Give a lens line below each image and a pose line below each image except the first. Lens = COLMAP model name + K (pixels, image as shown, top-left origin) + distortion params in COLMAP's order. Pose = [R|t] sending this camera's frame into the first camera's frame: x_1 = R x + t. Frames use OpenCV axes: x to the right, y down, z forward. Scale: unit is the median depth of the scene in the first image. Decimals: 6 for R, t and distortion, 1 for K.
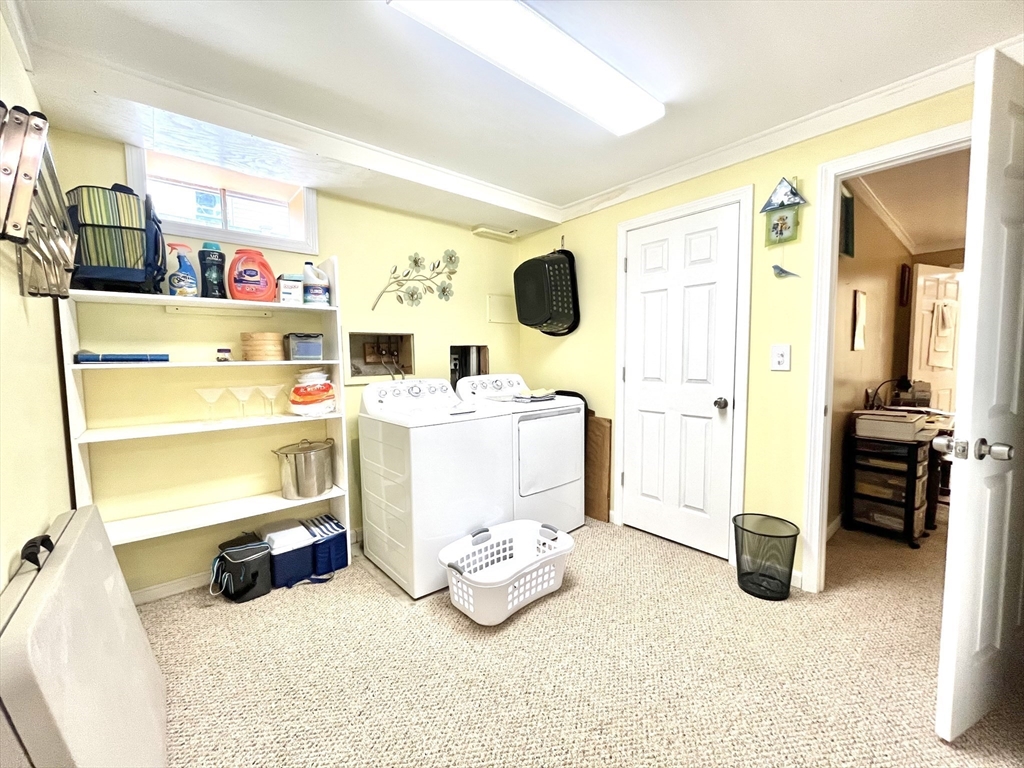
lens RADIAL K [[417.8, 0, 512.0], [0, 417.8, 384.0], [0, 0, 1]] dist [-0.000651, -0.000188]
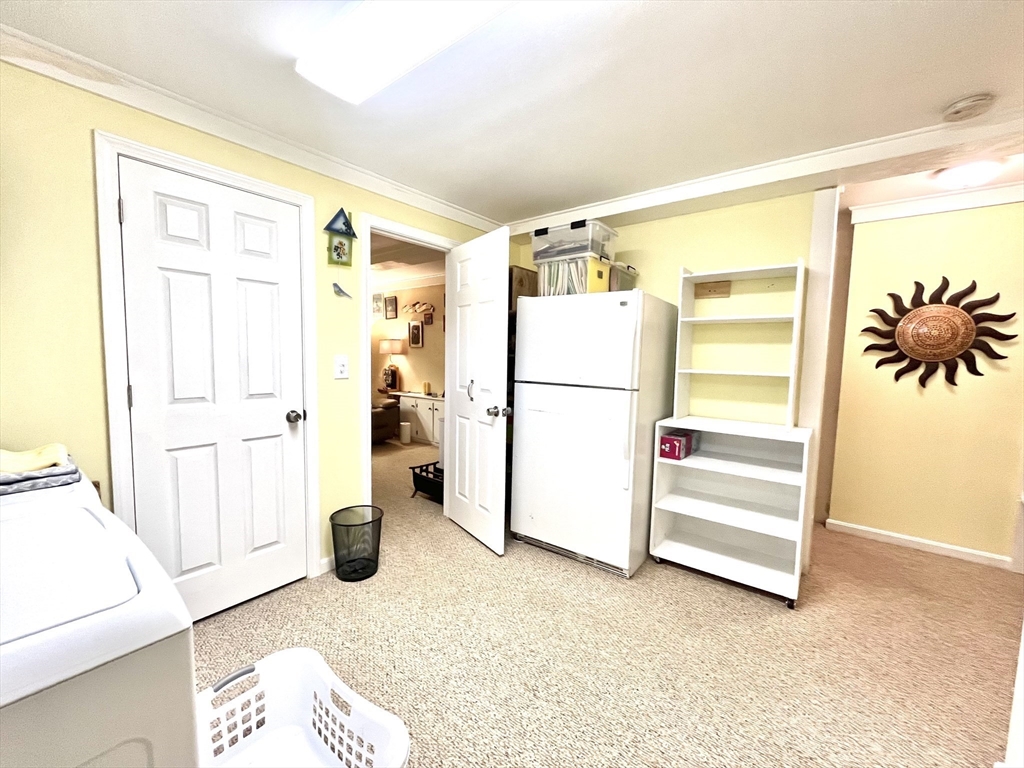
lens RADIAL K [[417.8, 0, 512.0], [0, 417.8, 384.0], [0, 0, 1]] dist [-0.000651, -0.000188]
pose [[-0.191304, -0.063153, 0.979497, -0.503916], [0.050157, 0.995995, 0.074013, -0.071909], [-0.980248, 0.063288, -0.187370, 0.700985]]
